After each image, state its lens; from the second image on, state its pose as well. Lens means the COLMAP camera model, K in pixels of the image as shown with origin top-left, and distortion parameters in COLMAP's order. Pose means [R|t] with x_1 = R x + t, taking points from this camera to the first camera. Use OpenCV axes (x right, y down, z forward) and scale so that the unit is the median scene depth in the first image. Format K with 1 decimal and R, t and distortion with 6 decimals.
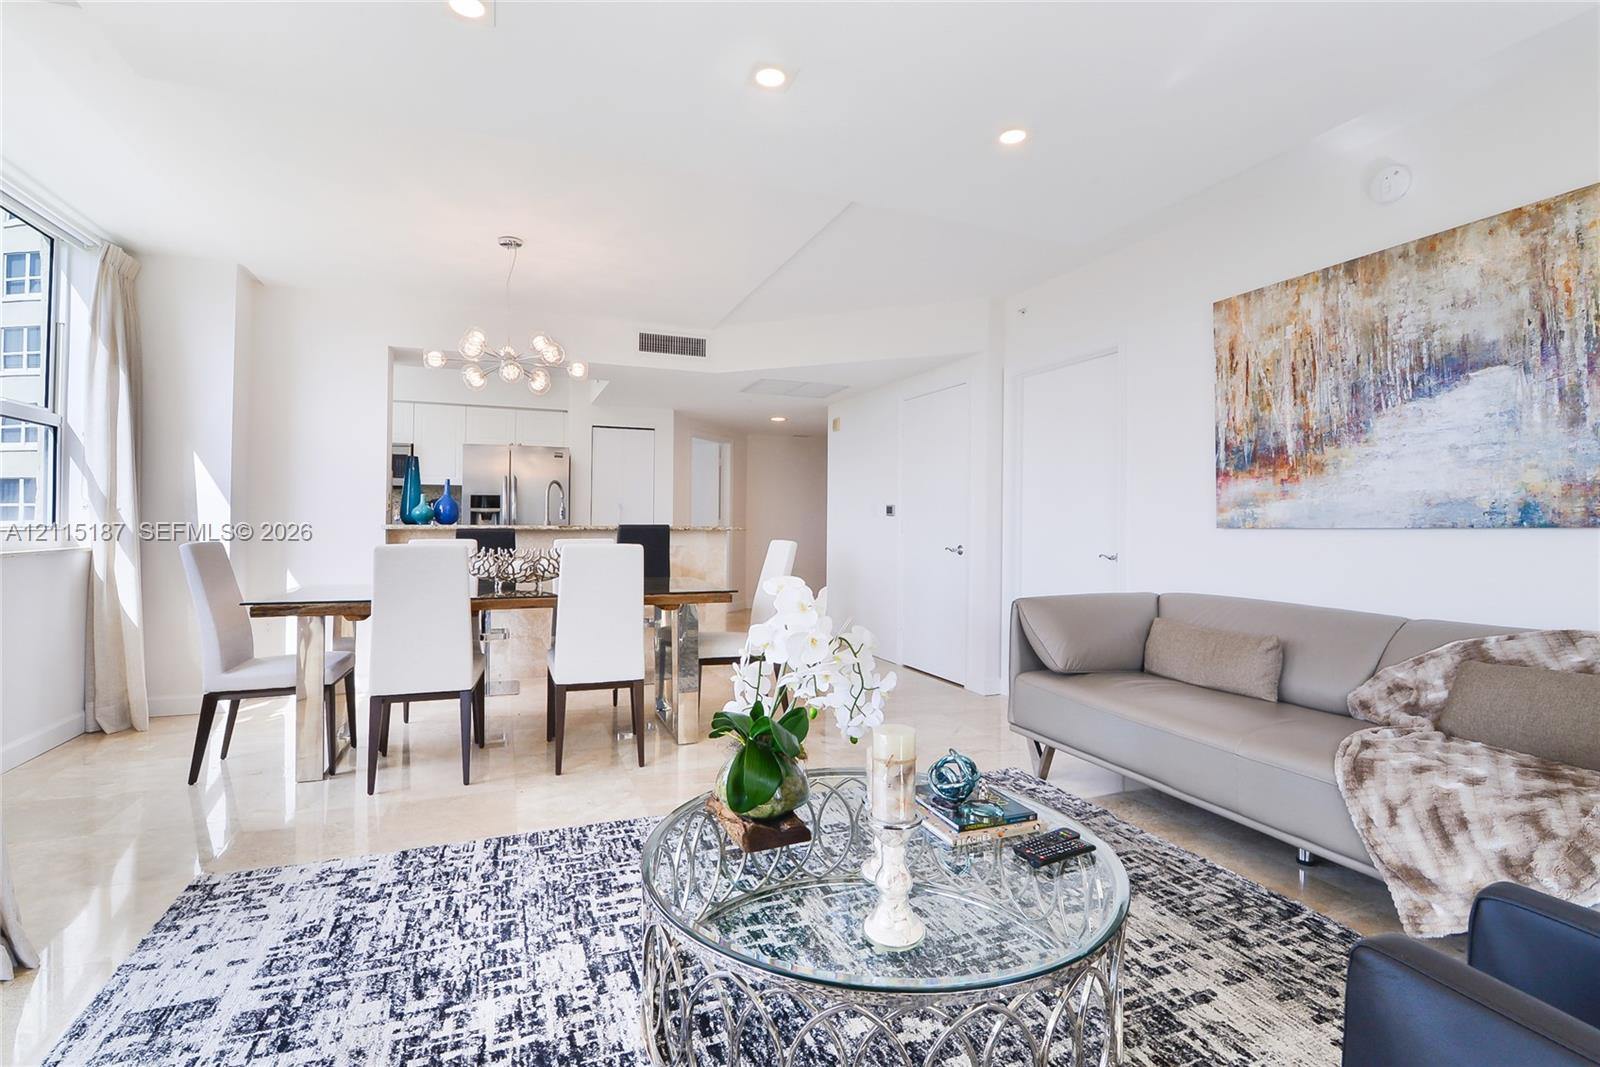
lens RADIAL K [[735.8, 0, 787.5], [0, 735.8, 520.9], [0, 0, 1]] dist [-0.022765, -0.000075]
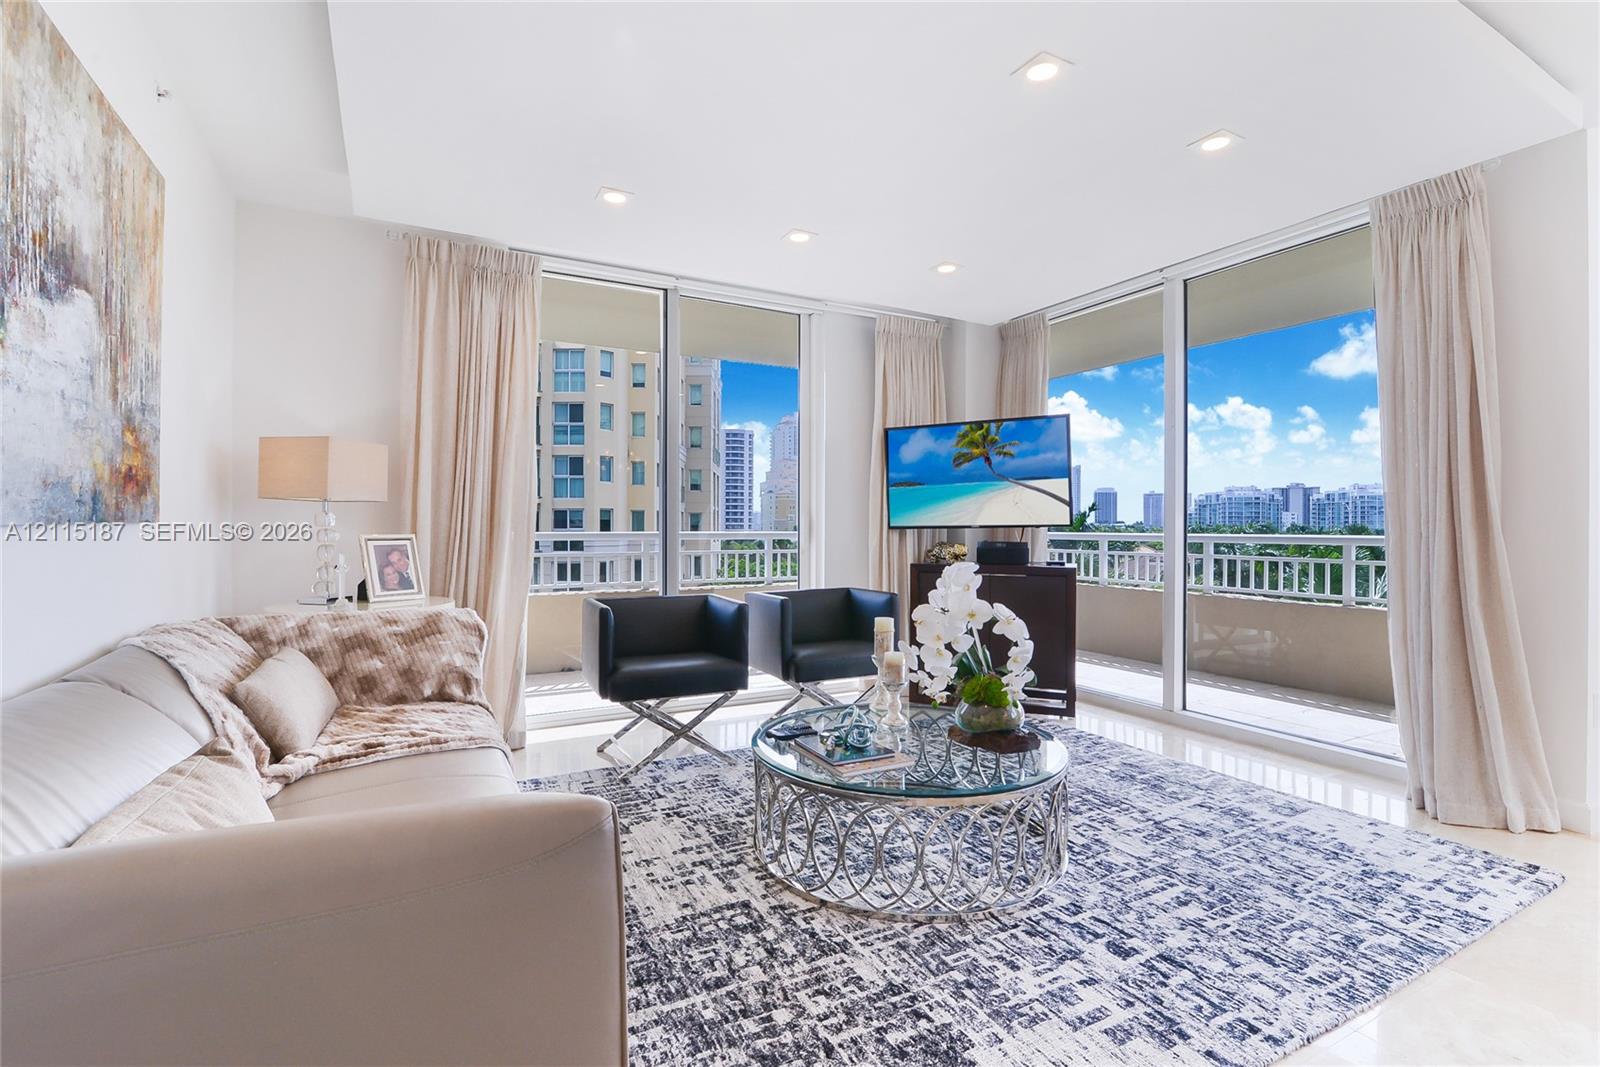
lens RADIAL K [[735.8, 0, 787.5], [0, 735.8, 520.9], [0, 0, 1]] dist [-0.022765, -0.000075]
pose [[-0.993566, -0.010688, -0.112745, 0.464728], [-0.009557, 0.999899, -0.010561, 0.008817], [0.112847, -0.009416, -0.993568, 2.139081]]
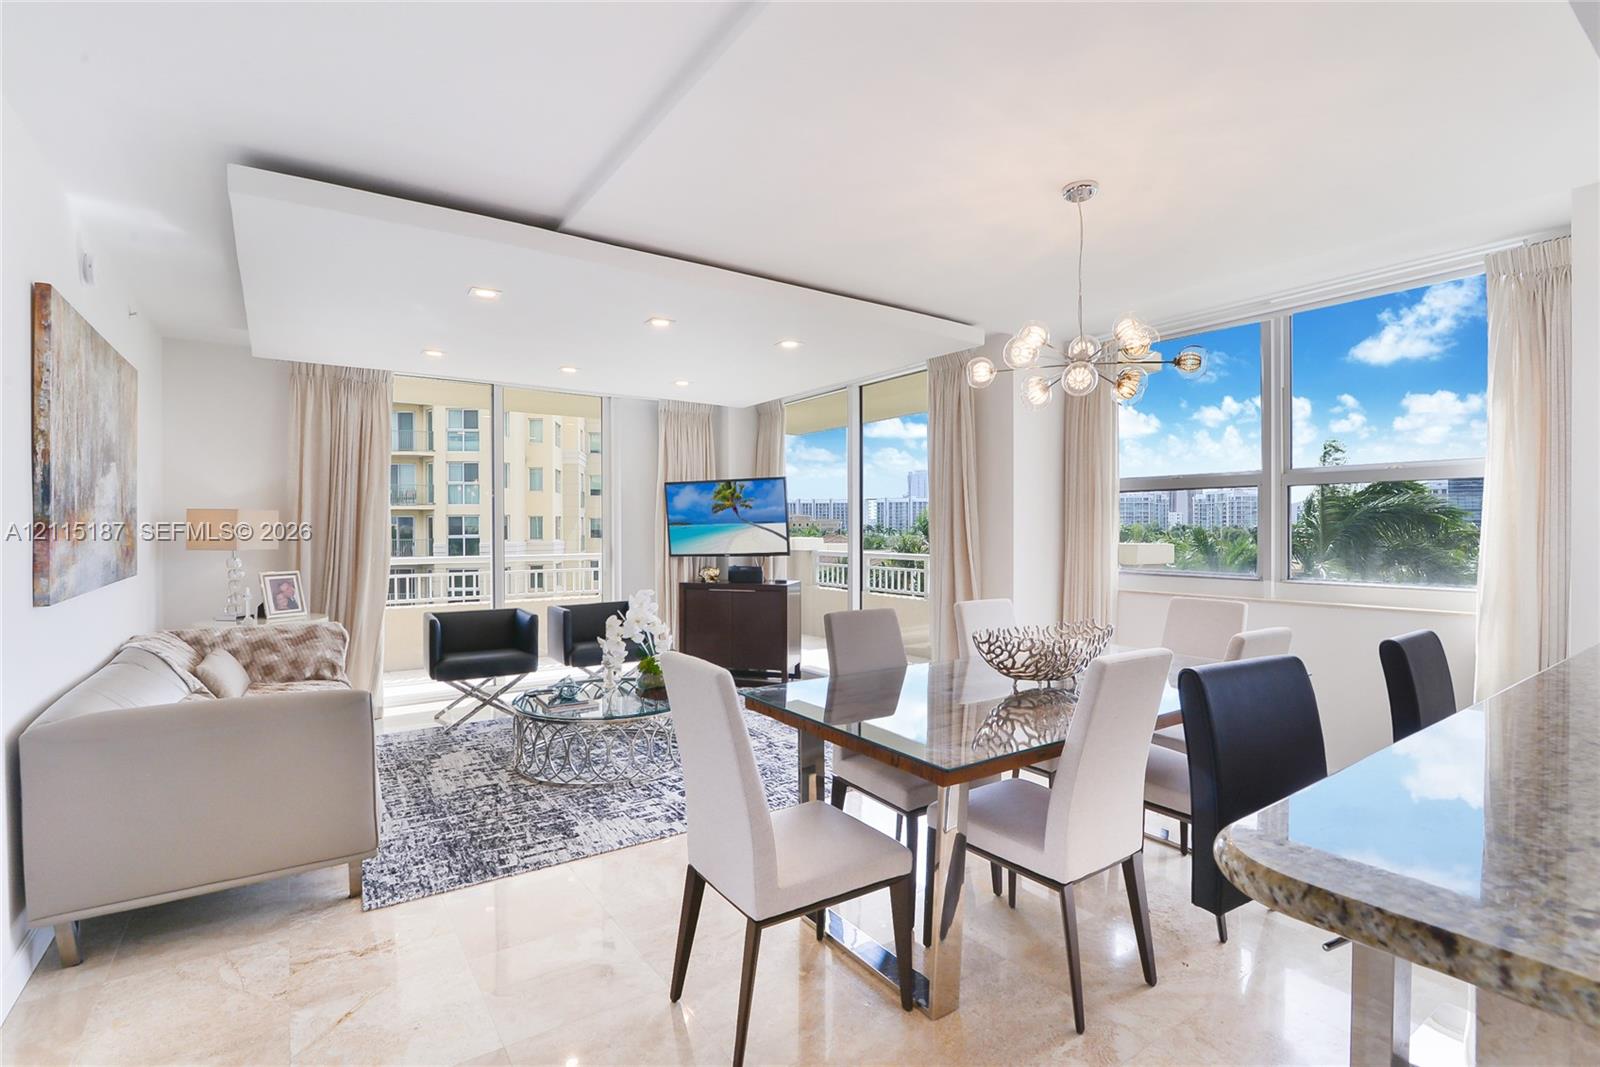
lens RADIAL K [[741.6, 0, 792.9], [0, 741.6, 528.6], [0, 0, 1]] dist [-0.027741, -0.000173]
pose [[-0.972682, -0.005797, -0.232070, 0.086170], [-0.005472, 0.999983, -0.002045, -0.116687], [0.232077, -0.000719, -0.972697, 3.140904]]
